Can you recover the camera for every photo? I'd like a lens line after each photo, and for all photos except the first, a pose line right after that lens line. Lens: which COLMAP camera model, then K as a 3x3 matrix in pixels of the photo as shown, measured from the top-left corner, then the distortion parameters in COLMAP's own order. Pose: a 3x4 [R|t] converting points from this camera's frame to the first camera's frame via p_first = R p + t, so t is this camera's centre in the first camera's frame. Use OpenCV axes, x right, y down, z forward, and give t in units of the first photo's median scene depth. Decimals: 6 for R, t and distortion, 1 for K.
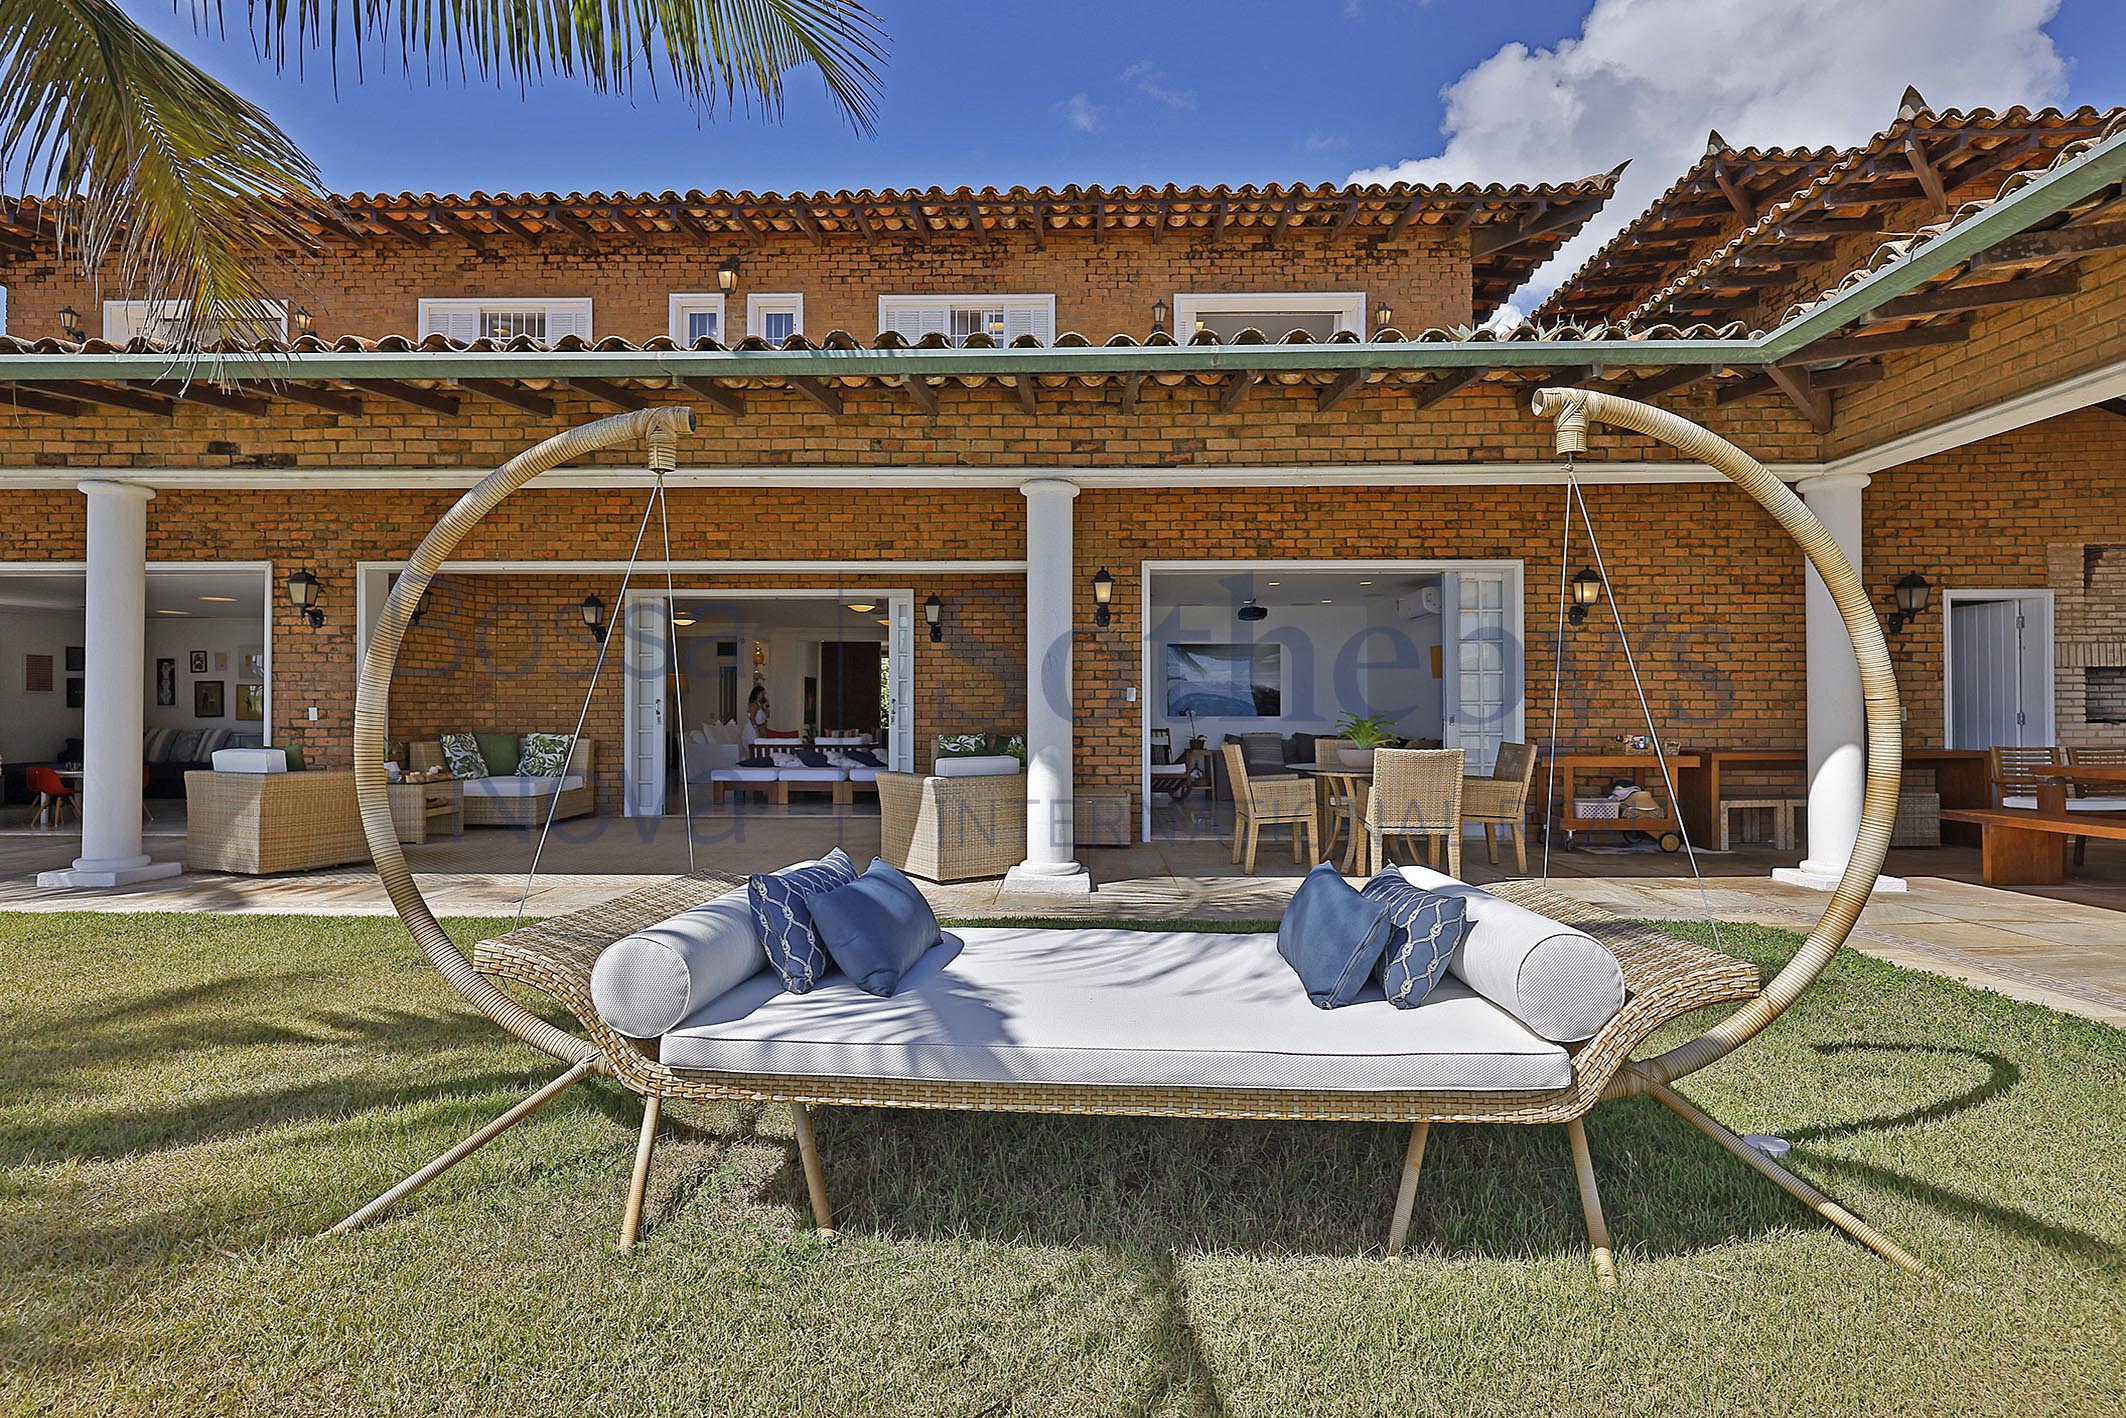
lens RADIAL K [[1086.7, 0, 1059.1], [0, 1086.7, 691.2], [0, 0, 1]] dist [-0.002899, 0.001794]
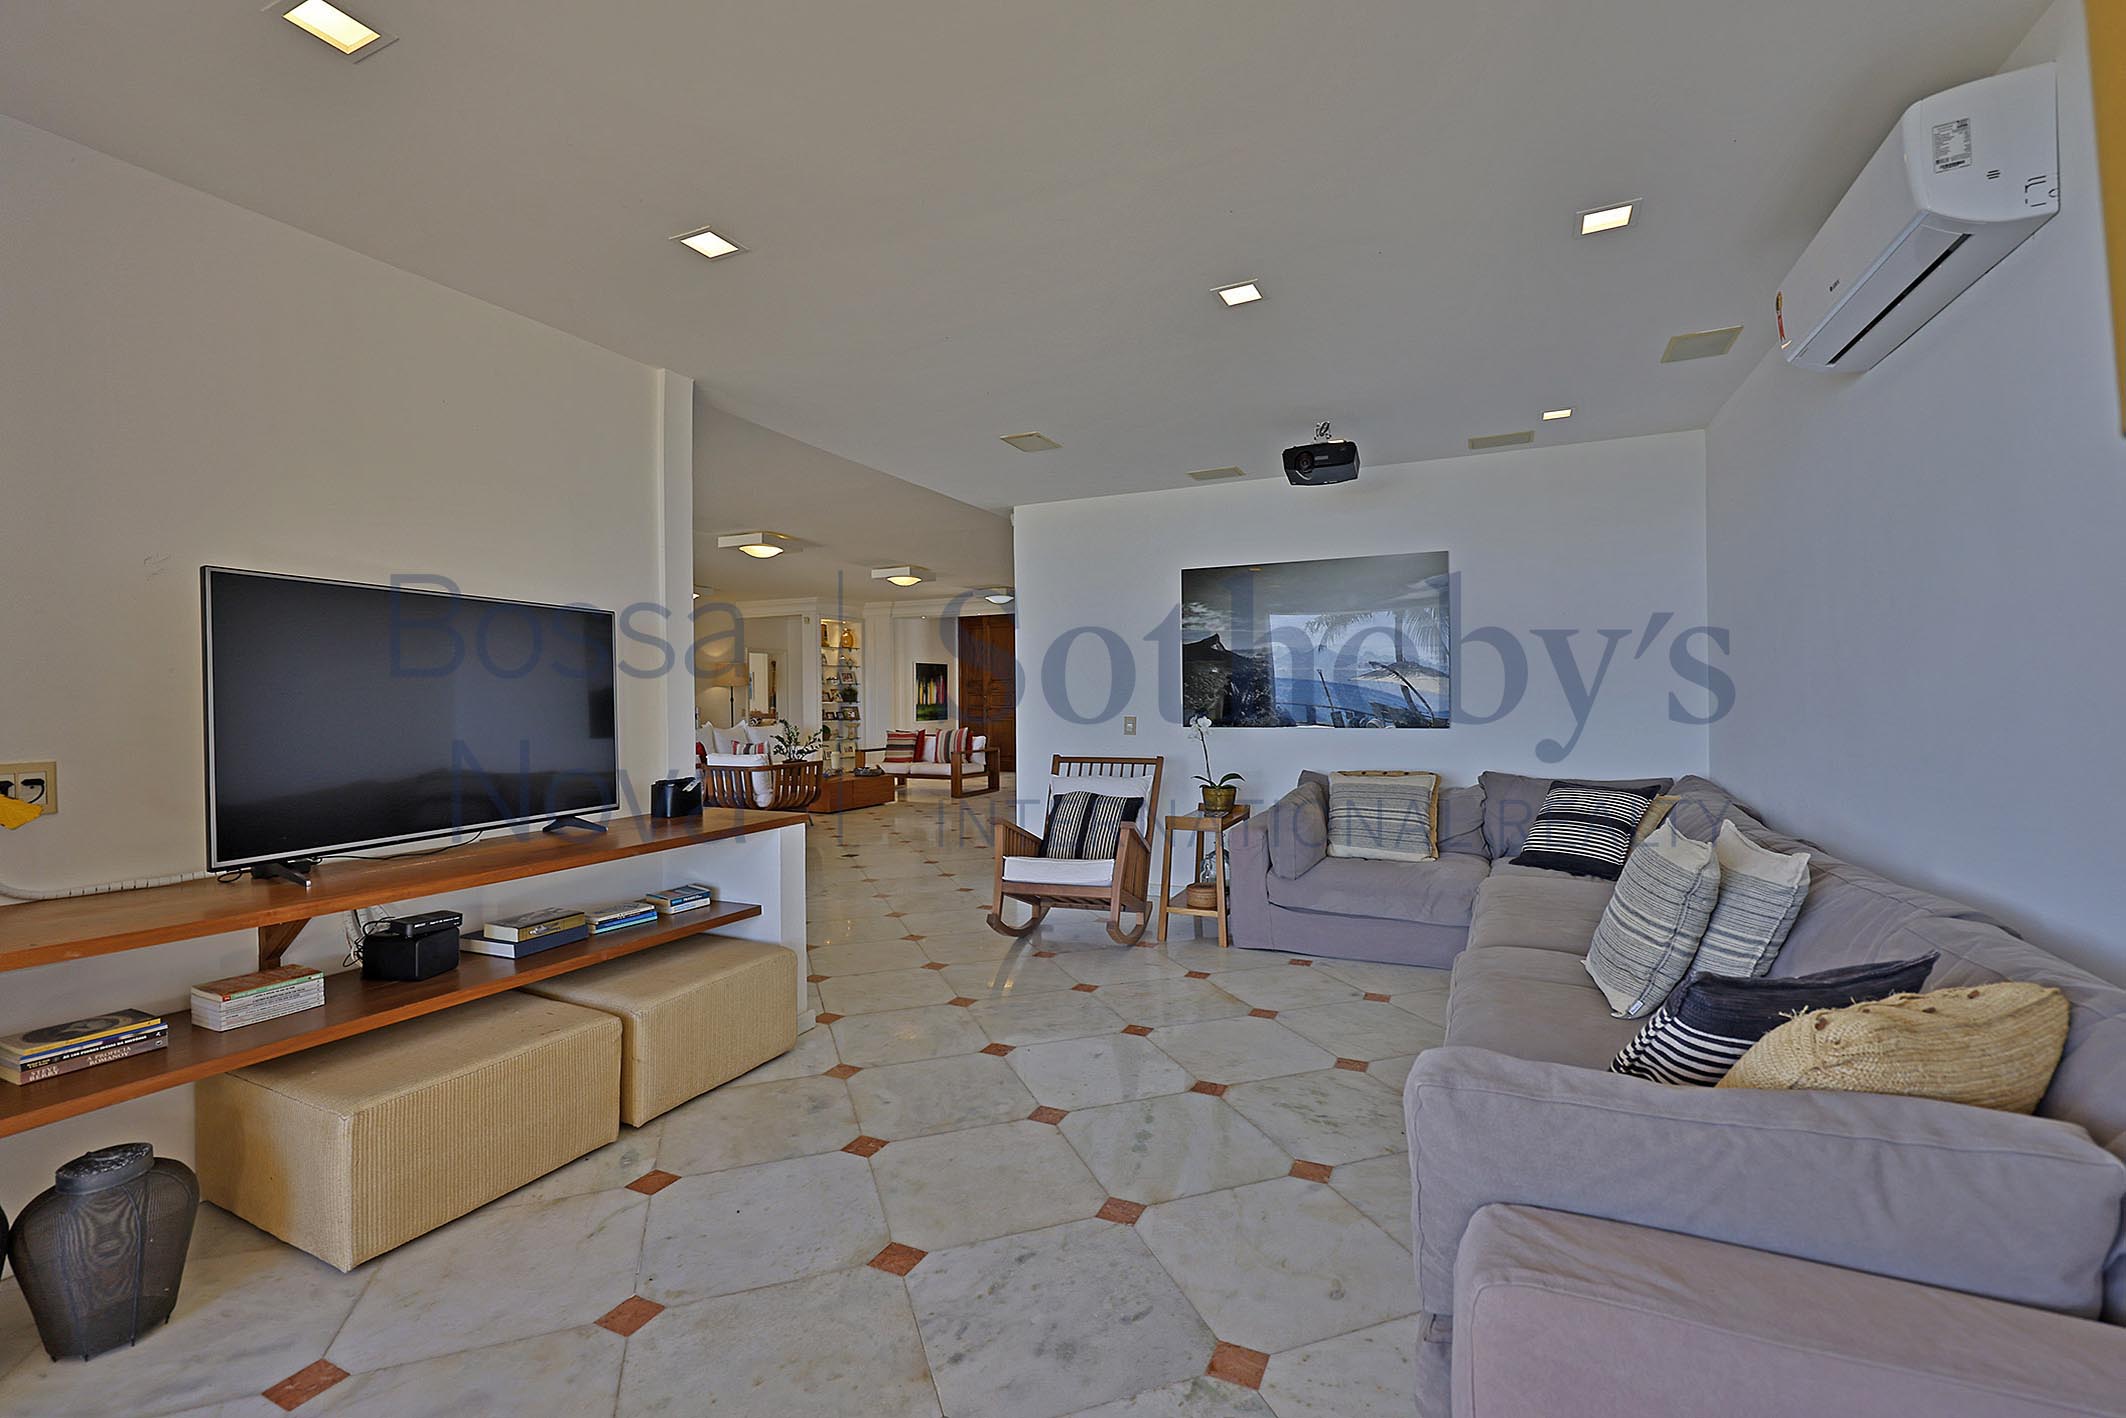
lens RADIAL K [[901.6, 0, 1062.8], [0, 901.6, 697.3], [0, 0, 1]] dist [-0.003056, 0.000777]
pose [[0.916815, -0.009413, -0.399200, 0.331154], [0.019391, 0.999592, 0.020964, 0.002666], [0.398840, -0.026961, 0.916624, 0.994312]]
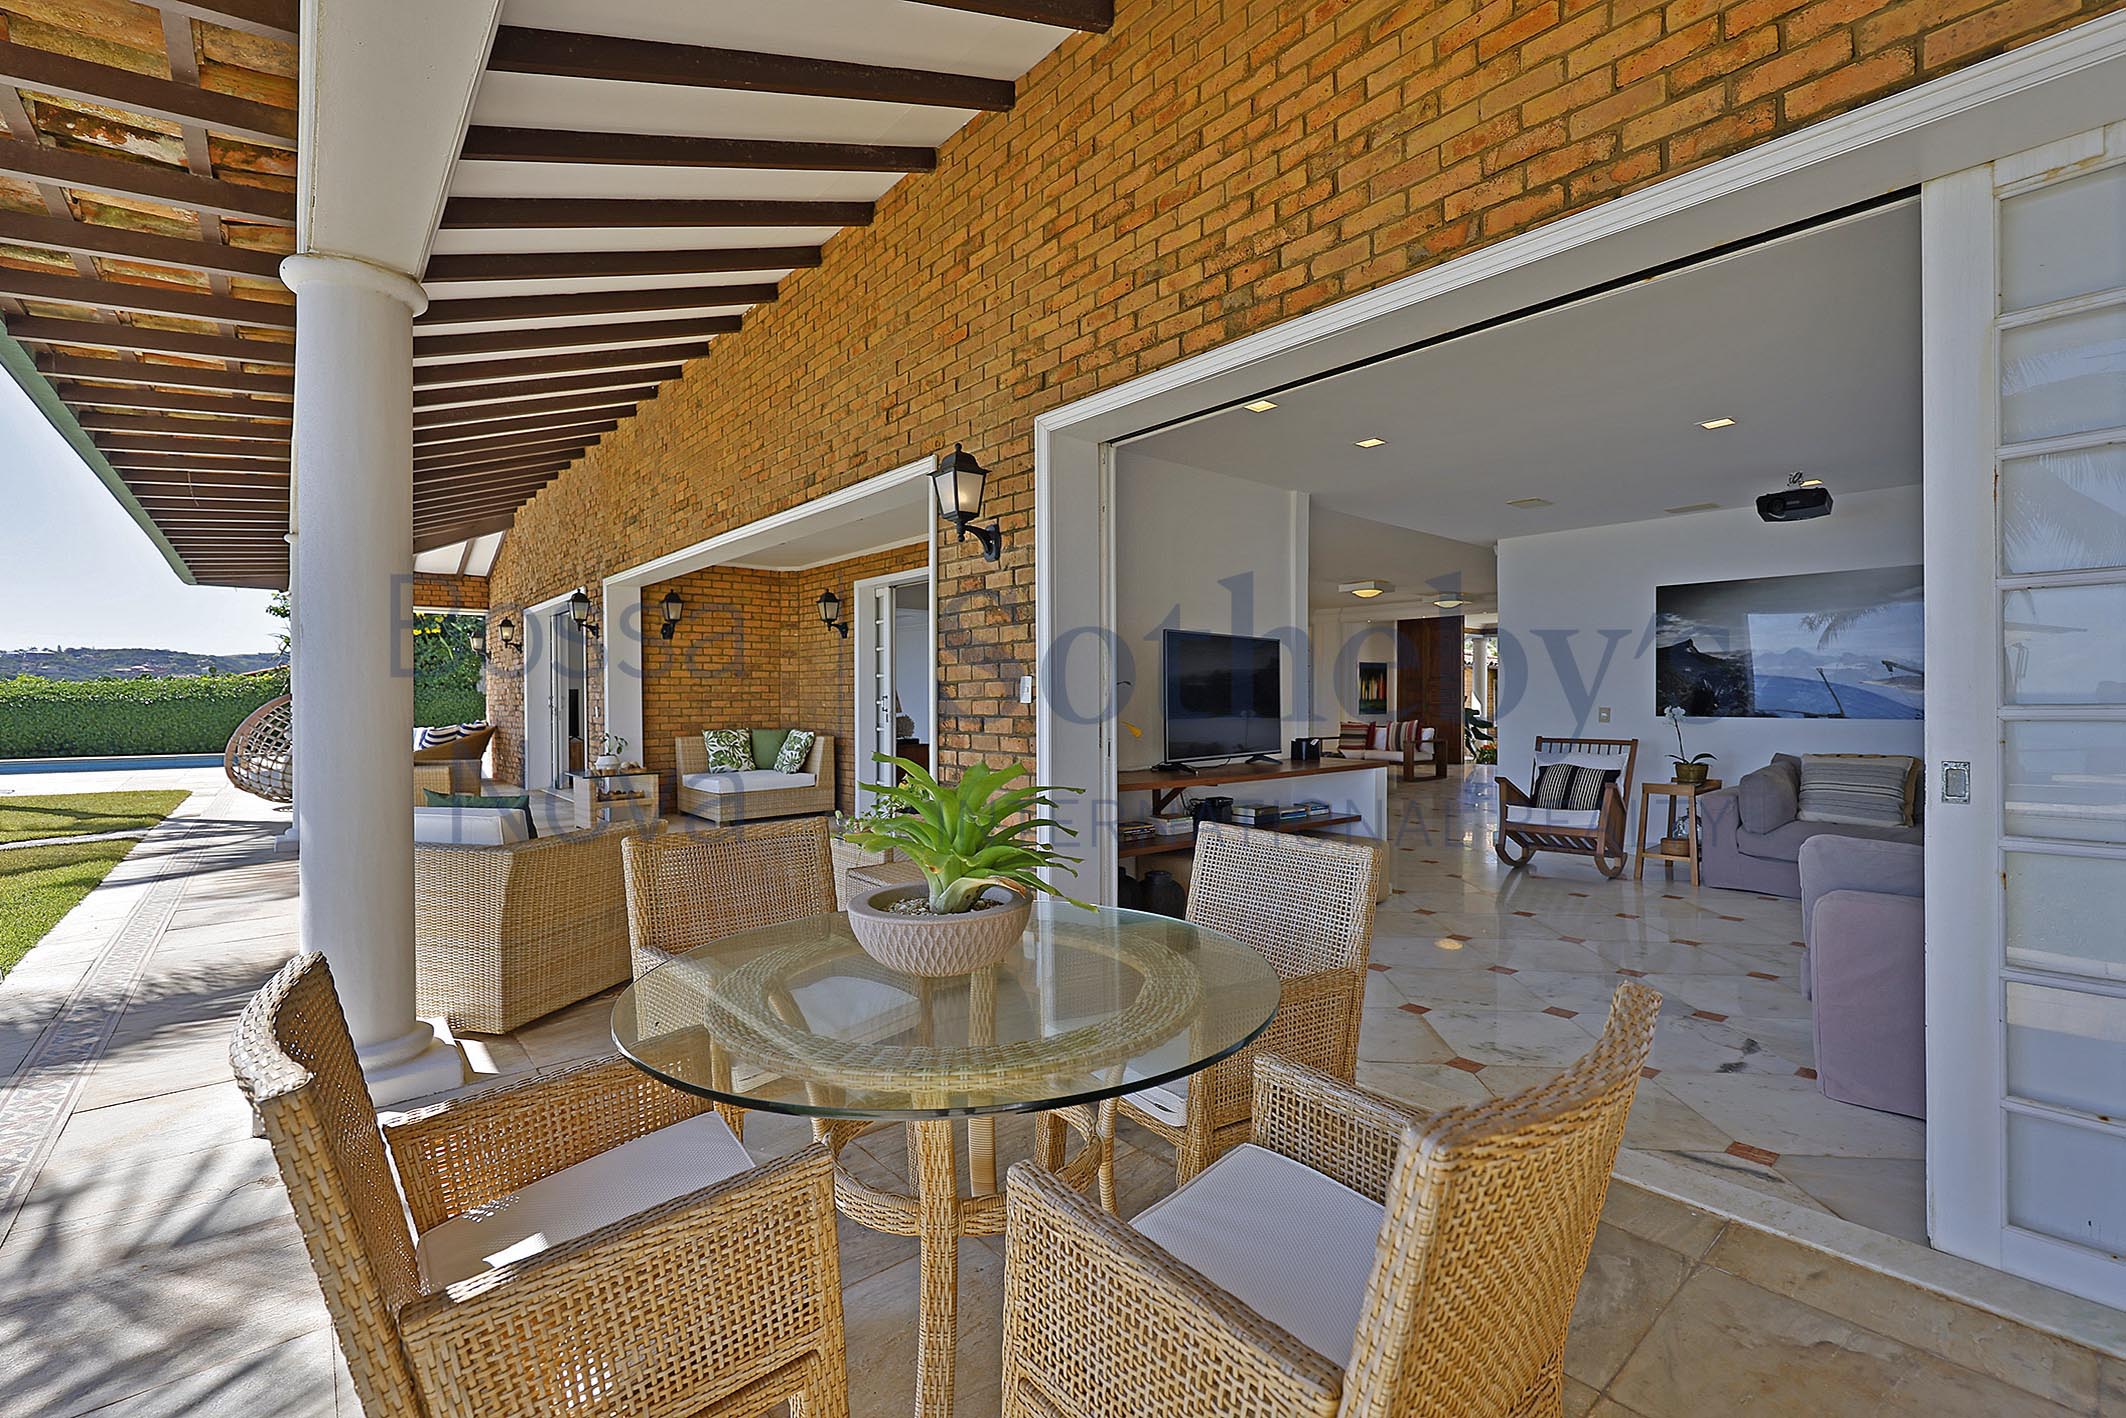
lens RADIAL K [[901.6, 0, 1060.2], [0, 901.6, 703.4], [0, 0, 1]] dist [-0.003056, 0.000777]
pose [[0.665858, 0.002371, -0.746074, 0.387434], [0.020373, 0.999564, 0.021359, 0.000779], [0.745800, -0.029422, 0.665520, 0.731383]]
